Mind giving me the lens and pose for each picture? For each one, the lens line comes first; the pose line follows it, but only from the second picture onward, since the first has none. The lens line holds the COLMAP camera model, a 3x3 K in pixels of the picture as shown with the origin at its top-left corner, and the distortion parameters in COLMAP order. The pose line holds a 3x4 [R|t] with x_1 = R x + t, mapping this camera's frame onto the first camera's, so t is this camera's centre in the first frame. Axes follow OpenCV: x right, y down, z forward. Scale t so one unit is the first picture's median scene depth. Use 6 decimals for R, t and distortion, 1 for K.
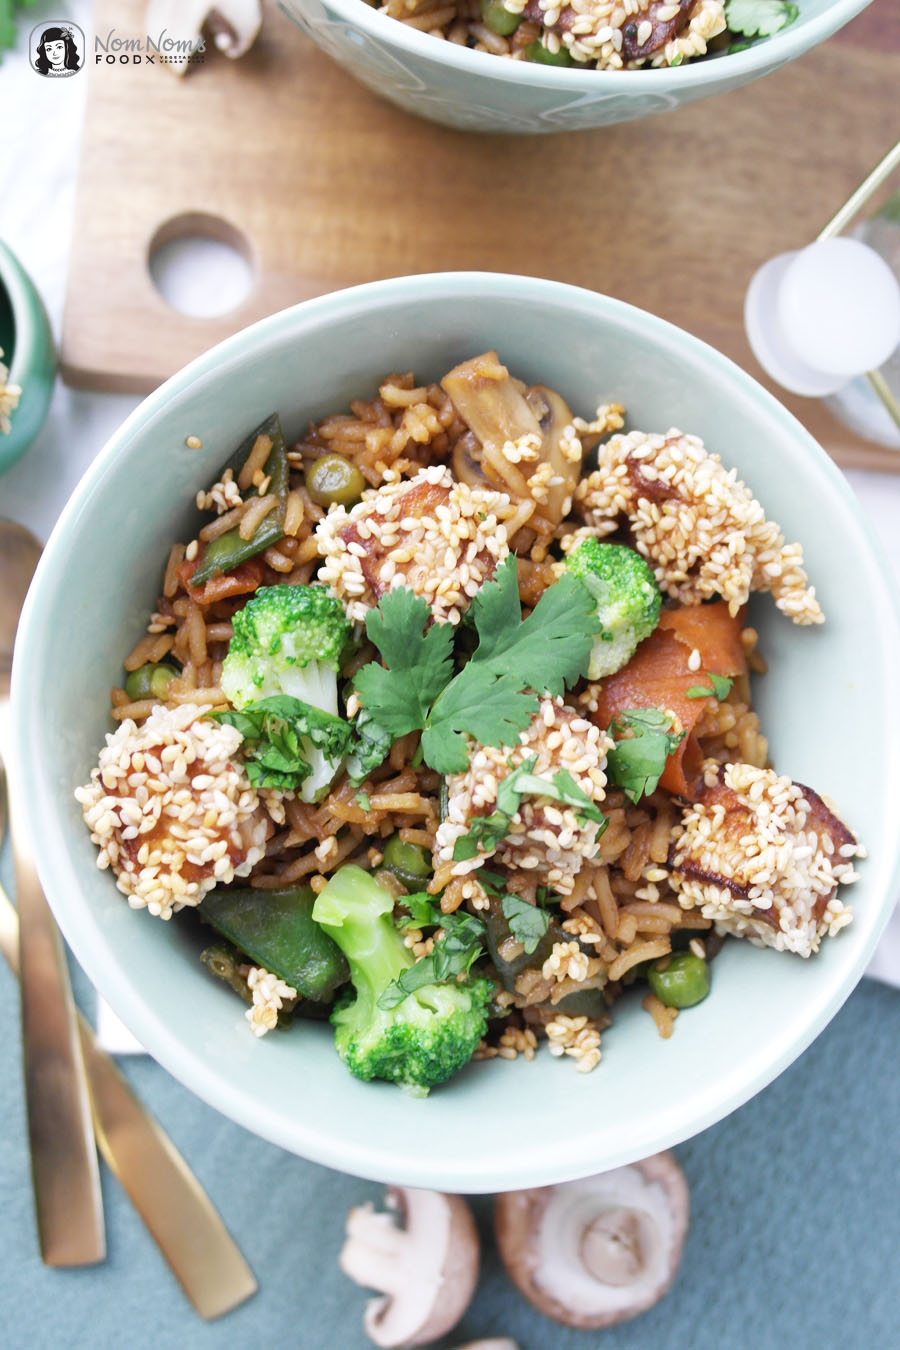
lens RADIAL K [[1455.0, 0, 450.0], [0, 1455.0, 675.0], [0, 0, 1]] dist [-0.011020, 0.009420]
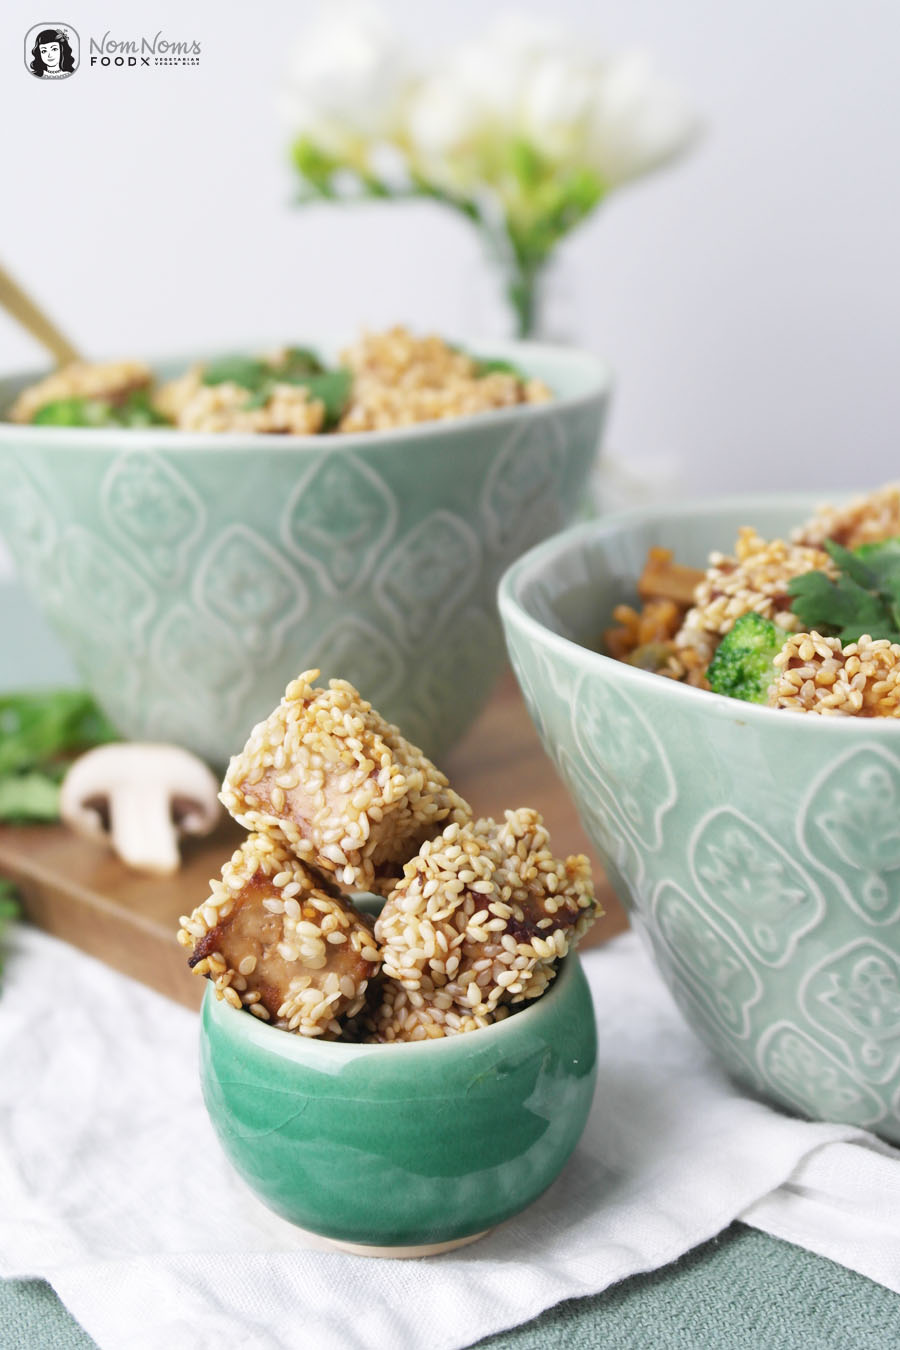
lens RADIAL K [[2010.6, 0, 450.0], [0, 2010.6, 675.0], [0, 0, 1]] dist [0.009863, 0.009208]
pose [[0.676511, -0.381798, 0.629733, -1.091803], [0.734232, 0.283625, -0.616815, 0.644389], [0.056891, 0.879652, 0.472204, 0.346503]]
